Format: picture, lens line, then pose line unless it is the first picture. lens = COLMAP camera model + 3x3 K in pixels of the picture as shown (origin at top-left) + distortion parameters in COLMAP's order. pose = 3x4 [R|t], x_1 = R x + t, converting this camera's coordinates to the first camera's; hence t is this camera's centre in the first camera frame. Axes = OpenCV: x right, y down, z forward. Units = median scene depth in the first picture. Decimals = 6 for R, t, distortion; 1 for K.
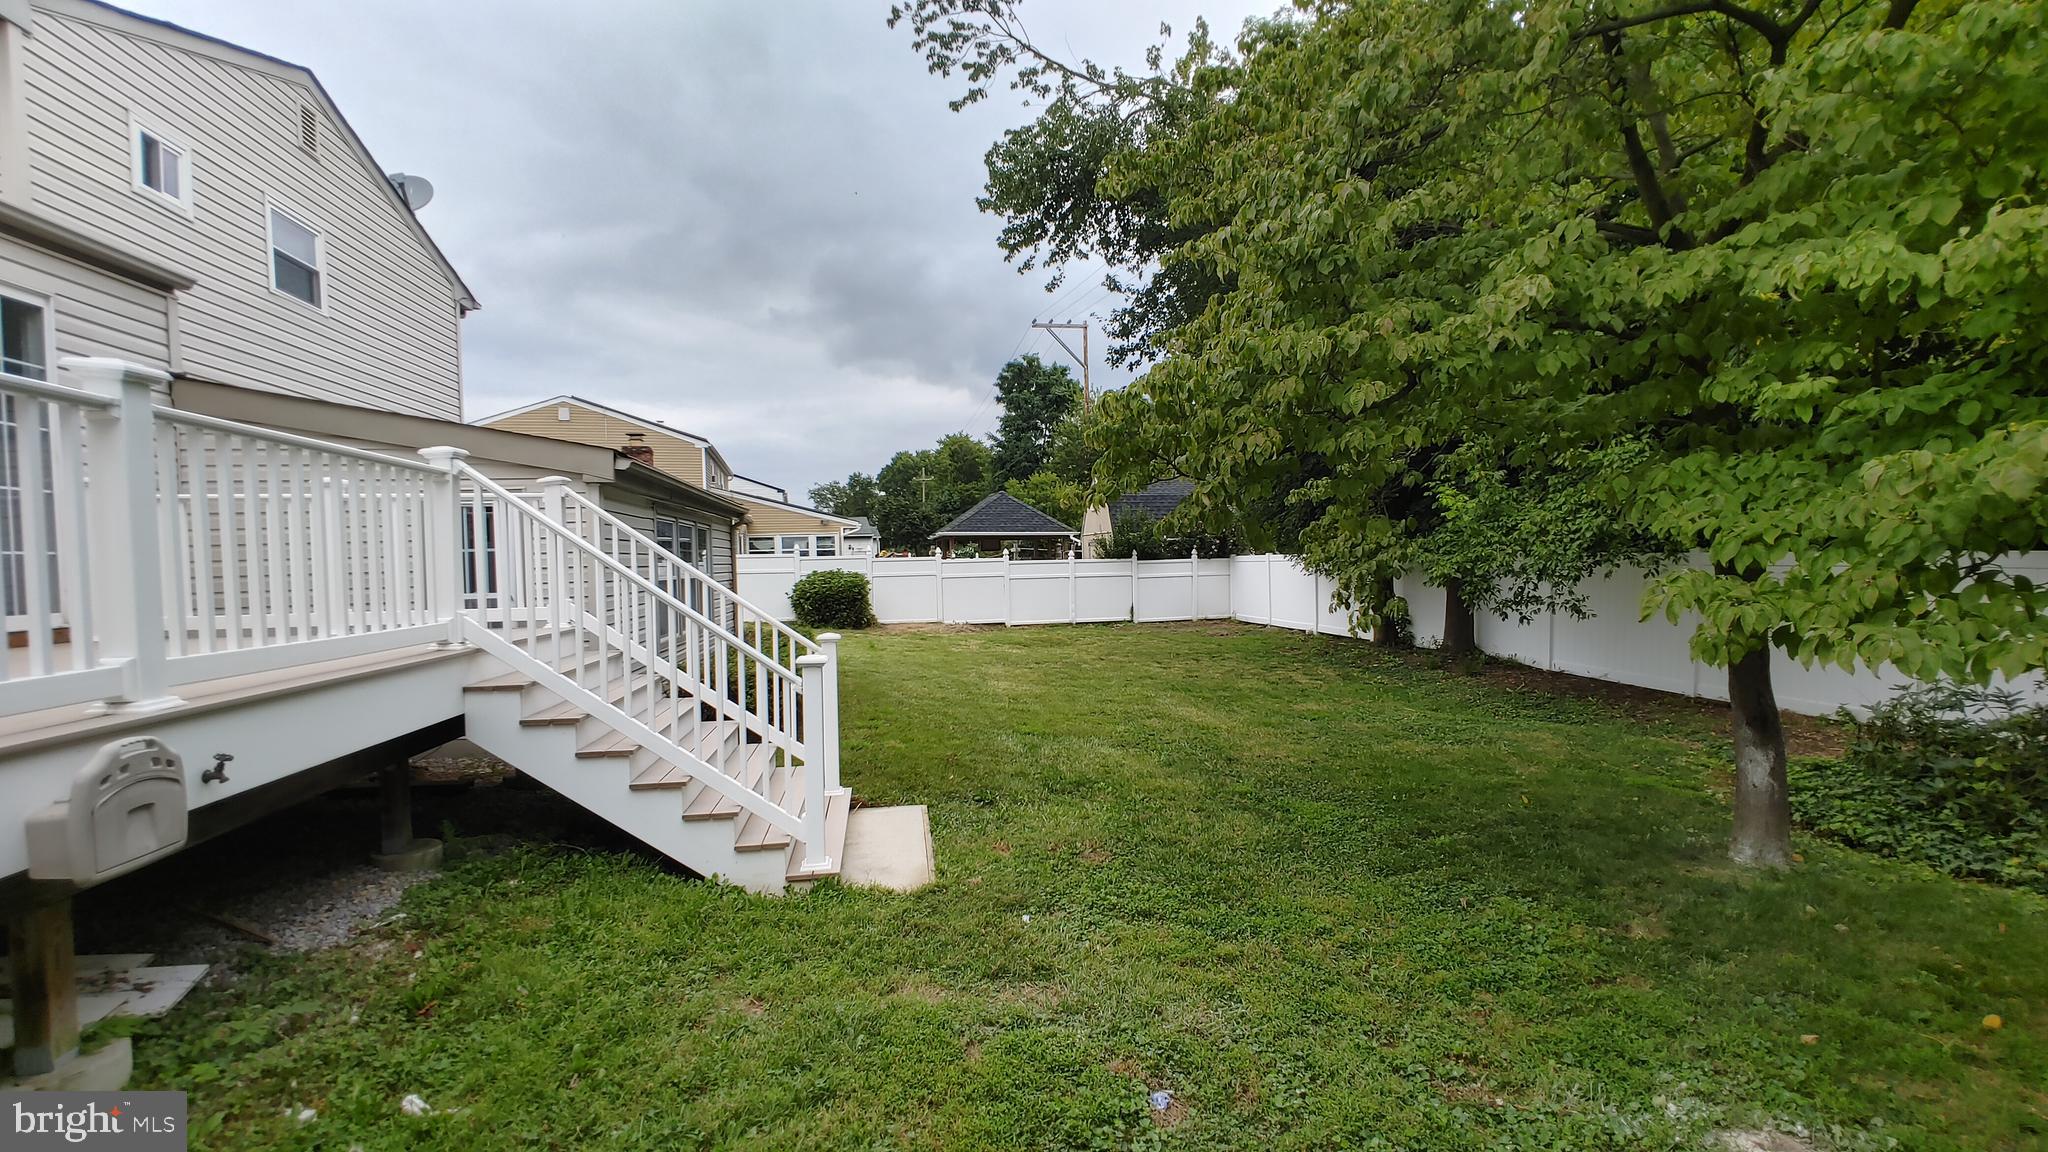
lens RADIAL K [[886.3, 0, 1026.1], [0, 886.3, 586.2], [0, 0, 1]] dist [0.001316, 0.000138]
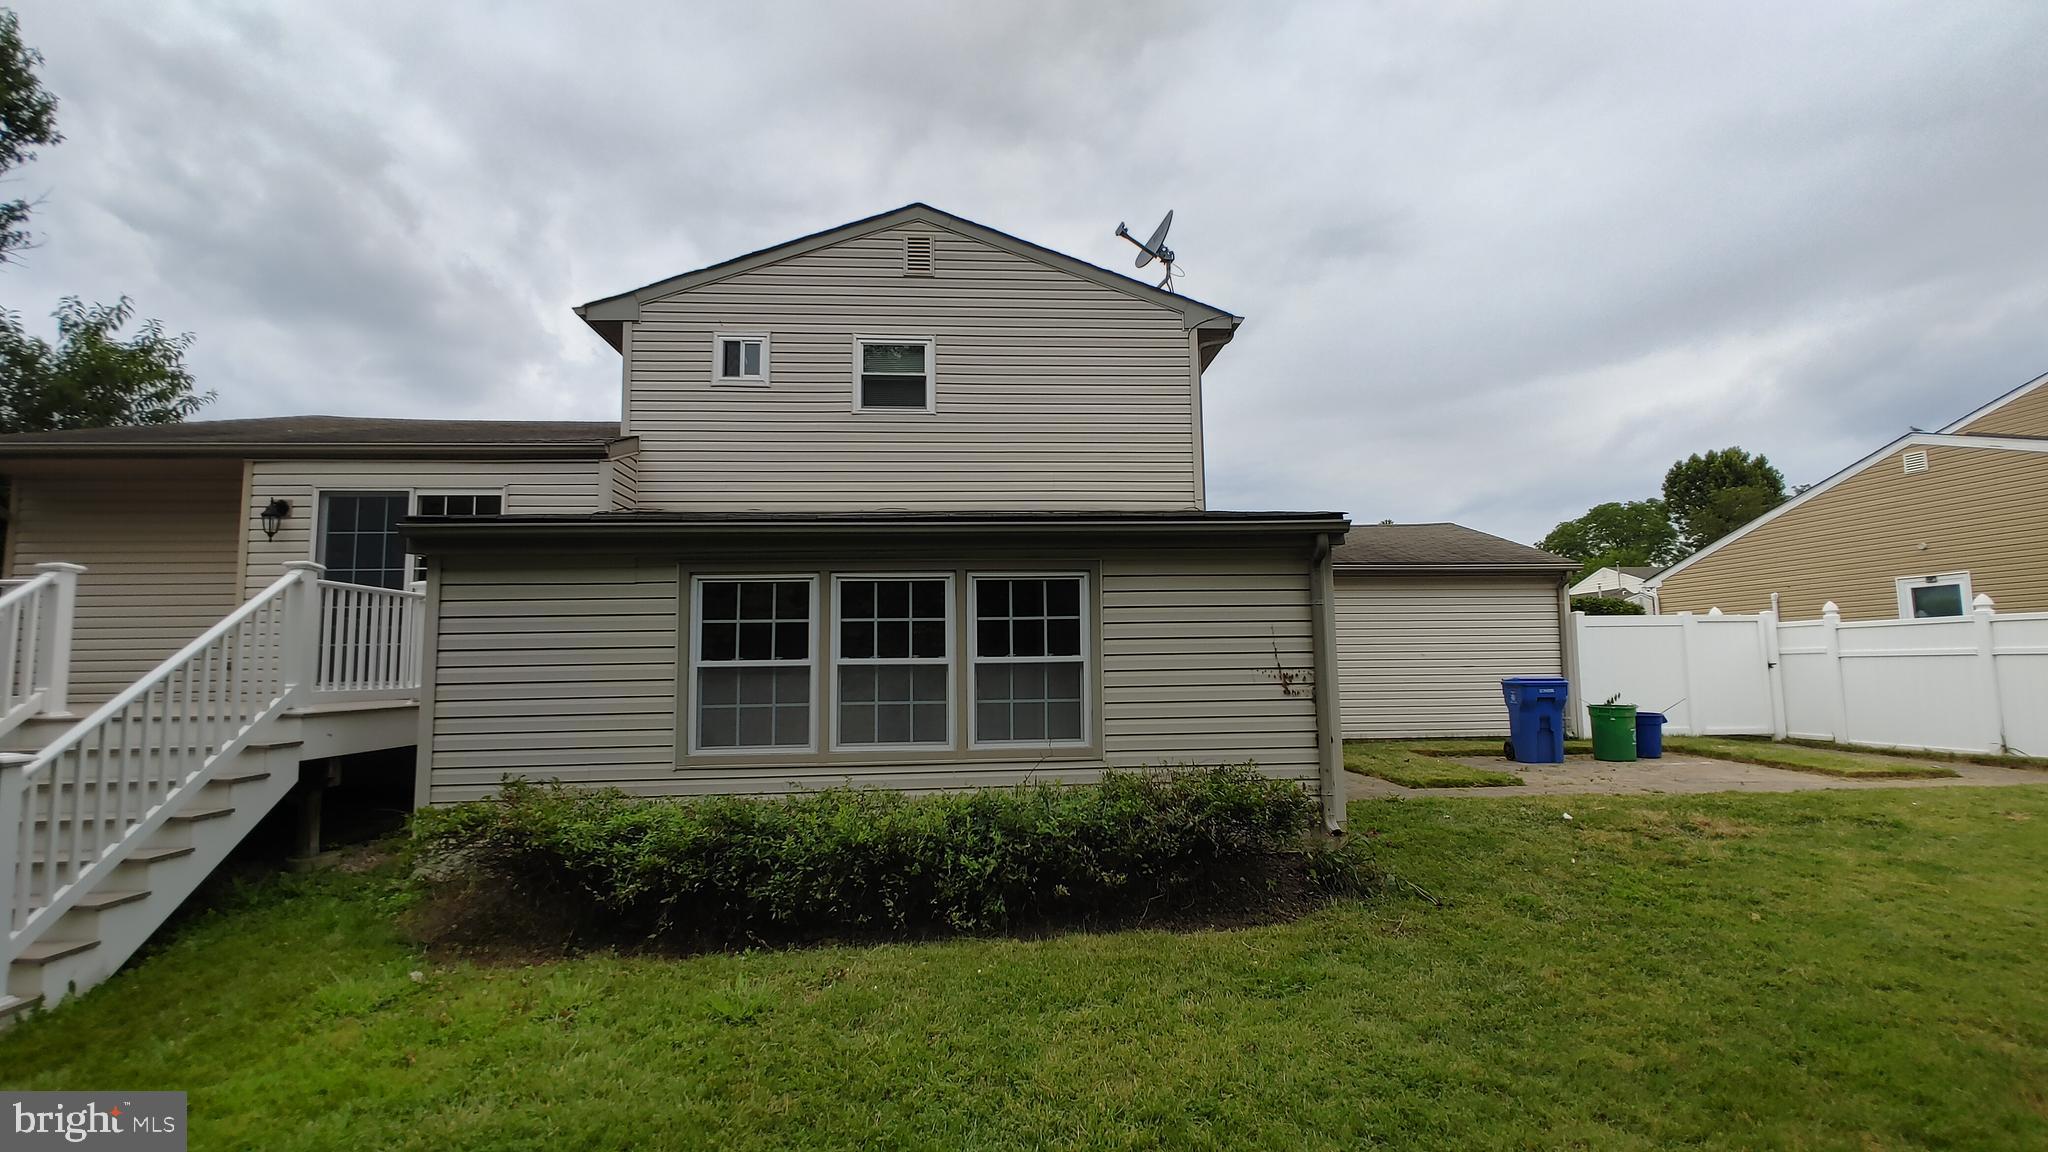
lens RADIAL K [[894.6, 0, 1037.4], [0, 894.6, 584.2], [0, 0, 1]] dist [0.000763, -0.000150]
pose [[-0.092132, -0.073534, -0.993028, 0.170584], [-0.014107, 0.997266, -0.072539, -0.016765], [0.995647, 0.007326, -0.092917, 0.833761]]
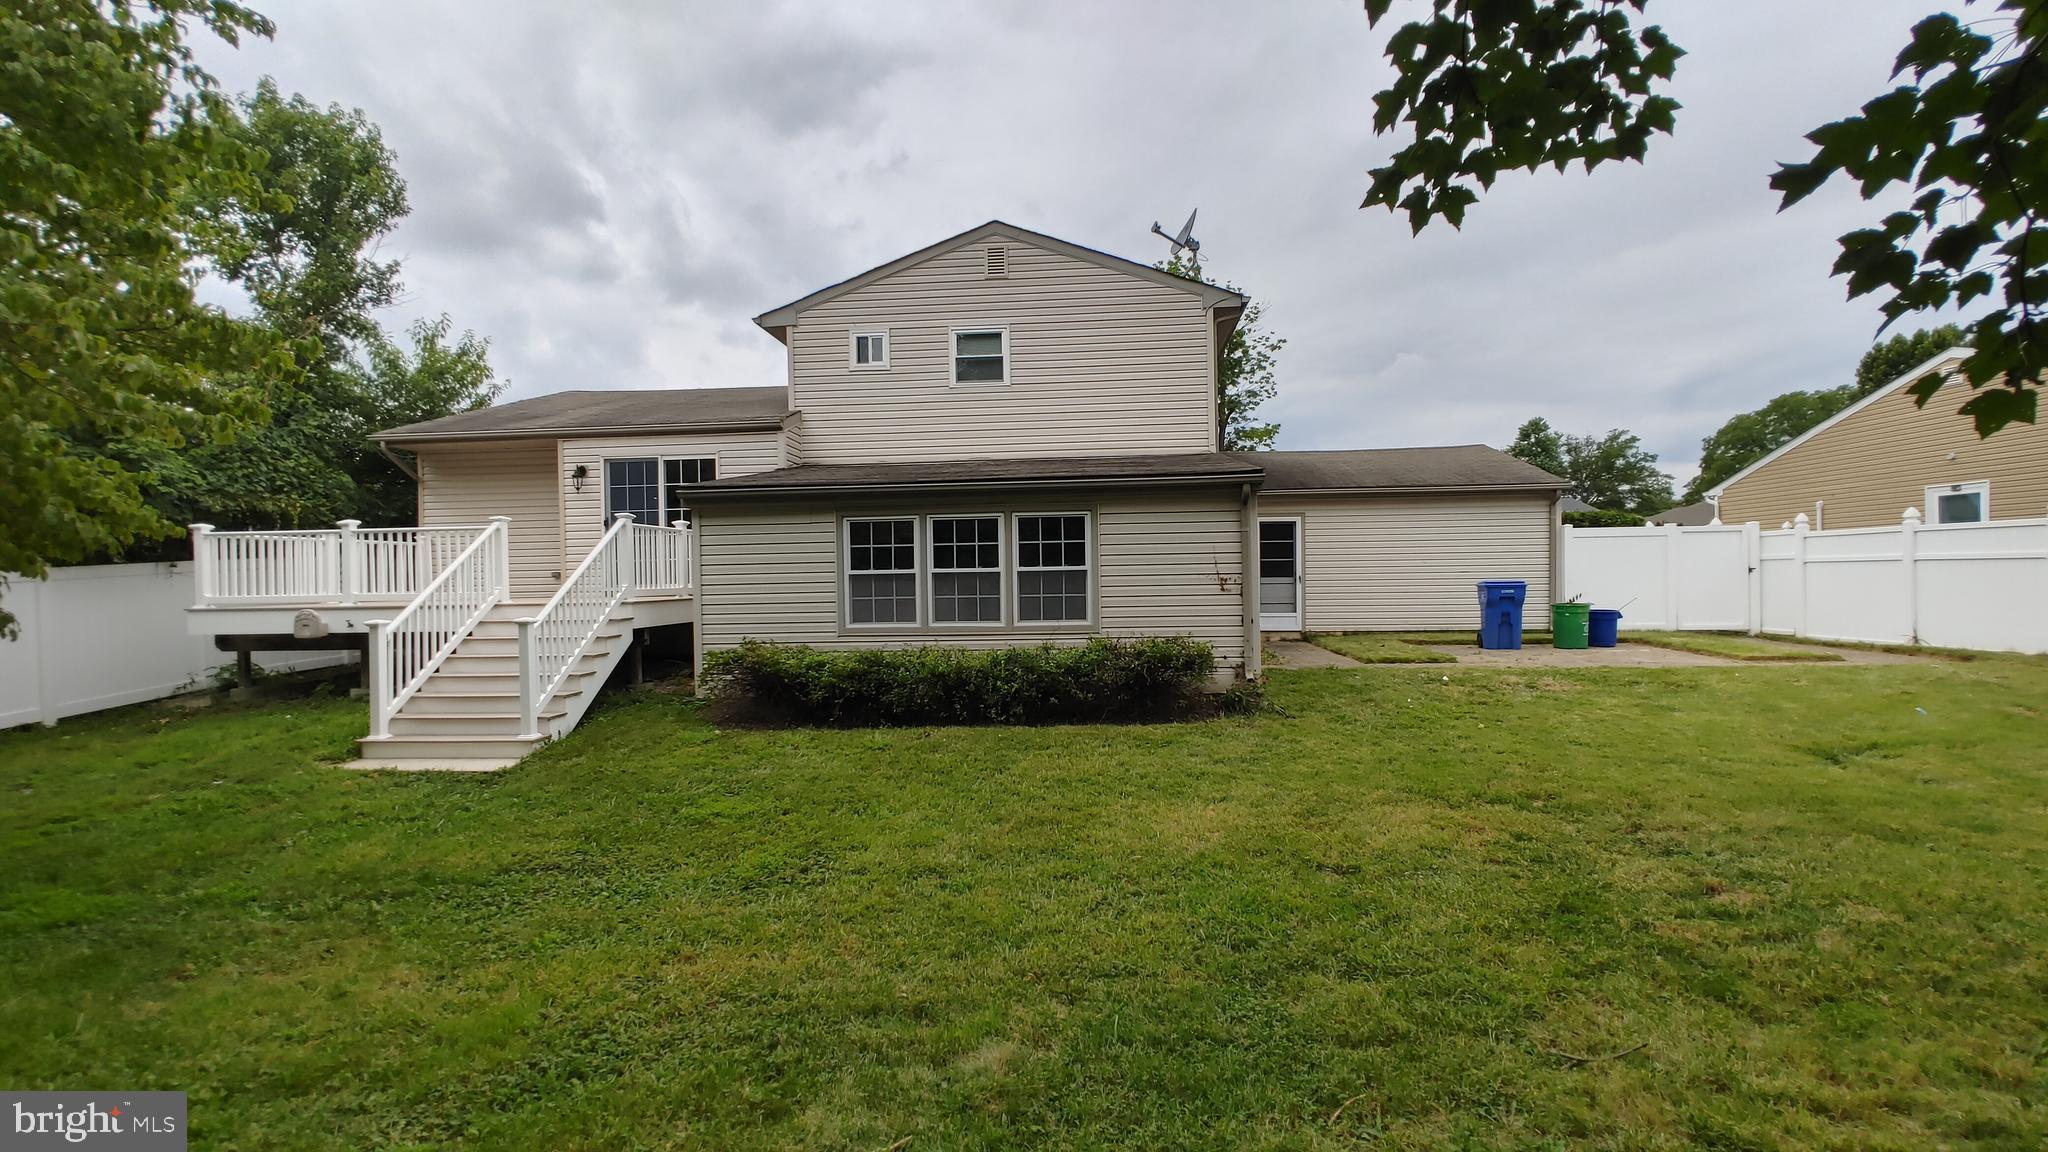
lens RADIAL K [[886.3, 0, 1026.1], [0, 886.3, 586.2], [0, 0, 1]] dist [0.001316, 0.000138]
pose [[-0.249979, 0.032095, -0.967719, 0.401010], [-0.007352, 0.999359, 0.035043, -0.022047], [0.968223, 0.015875, -0.249583, 0.943279]]
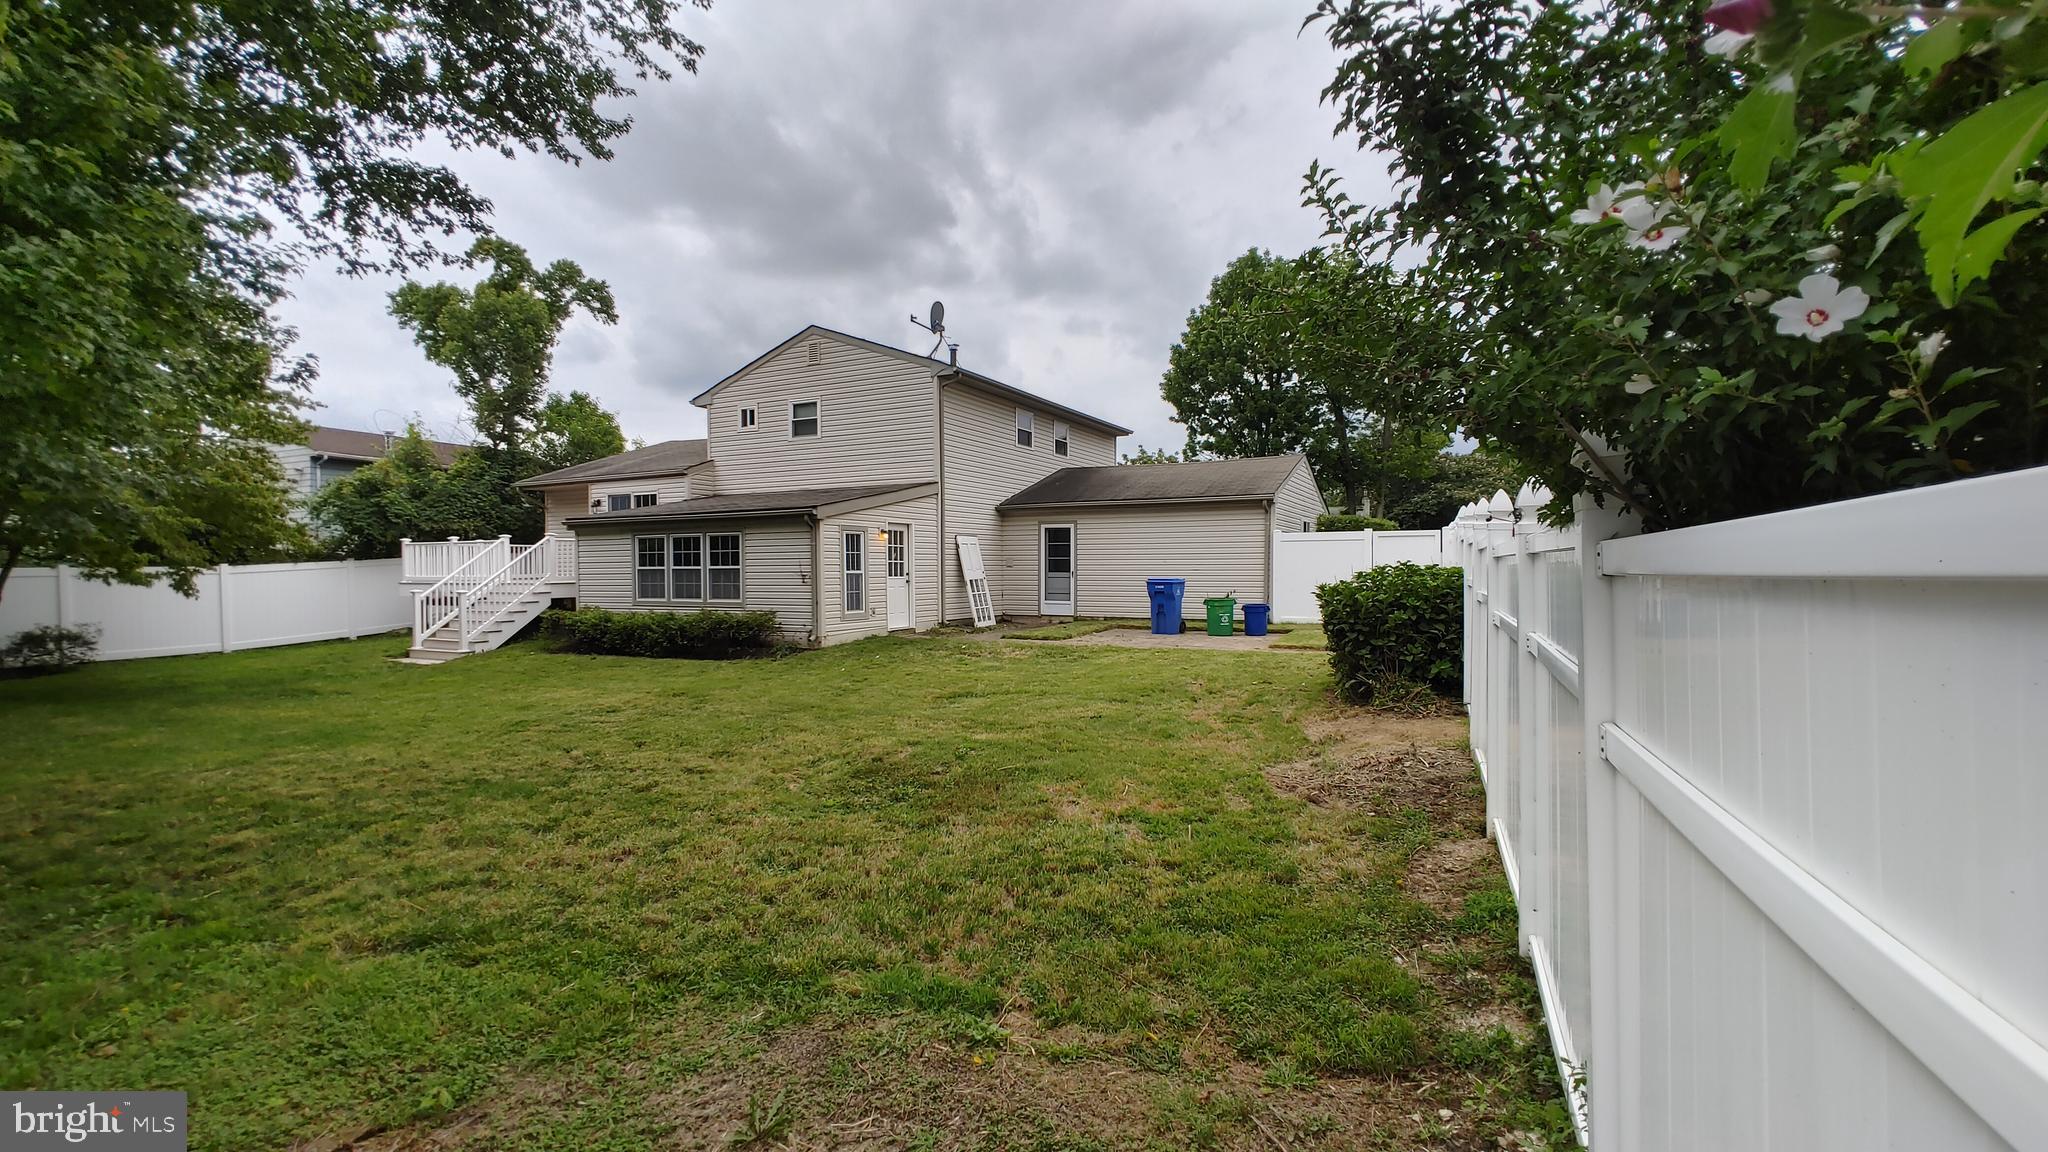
lens RADIAL K [[926.4, 0, 1024.0], [0, 926.4, 576.0], [0, 0, 1]] dist [-0.018905, 0.003690]
pose [[-0.608827, 0.031214, -0.792689, 0.429819], [-0.004562, 0.999071, 0.042845, -0.053374], [0.793290, 0.029701, -0.608119, 1.827663]]
